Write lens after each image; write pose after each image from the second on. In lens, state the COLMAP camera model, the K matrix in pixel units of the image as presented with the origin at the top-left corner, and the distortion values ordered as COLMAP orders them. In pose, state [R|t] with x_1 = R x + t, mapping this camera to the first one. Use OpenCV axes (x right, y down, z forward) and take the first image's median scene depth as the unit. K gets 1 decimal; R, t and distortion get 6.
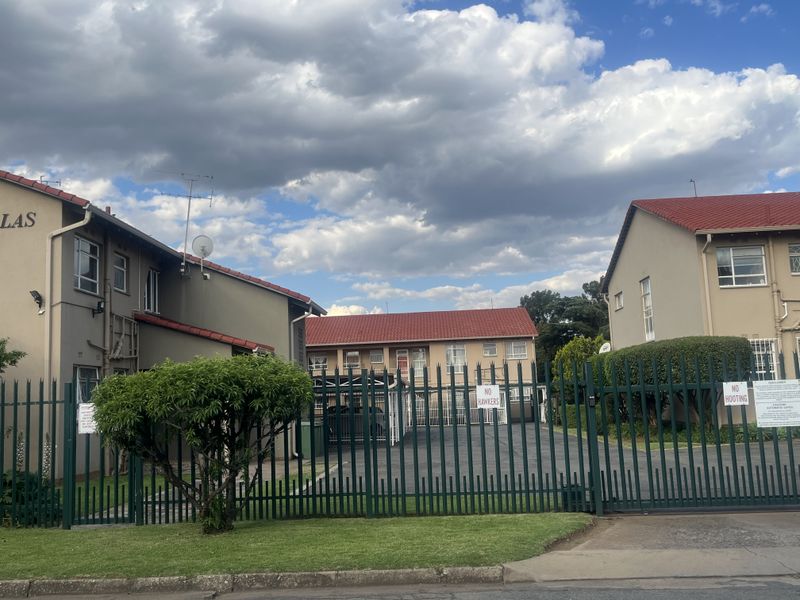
lens RADIAL K [[743.9, 0, 432.5], [0, 743.9, 300.5], [0, 0, 1]] dist [0.006820, 0.000336]
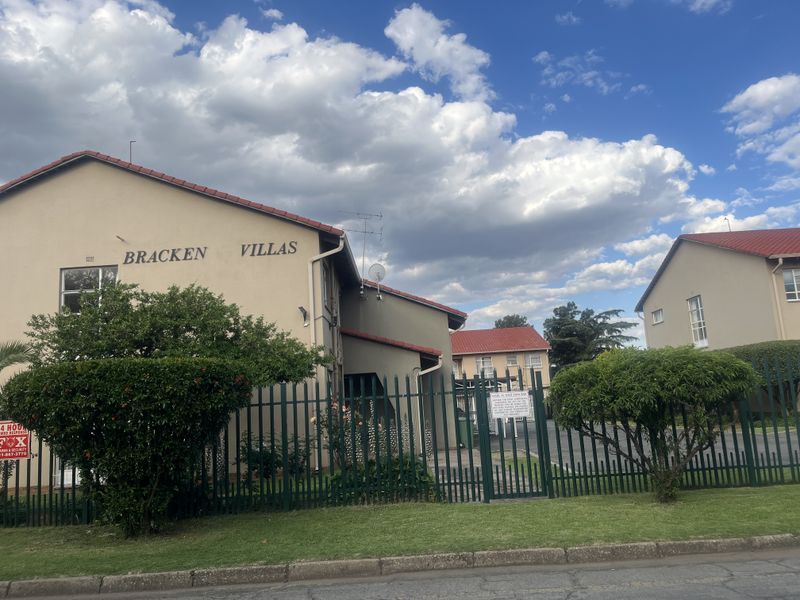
lens RADIAL K [[597.5, 0, 400.0], [0, 597.5, 304.1], [0, 0, 1]] dist [0.064625, -0.093766]
pose [[0.998994, -0.014454, 0.042462, -0.283920], [0.016079, 0.999142, -0.038175, 0.014466], [-0.041874, 0.038819, 0.998368, 0.030522]]
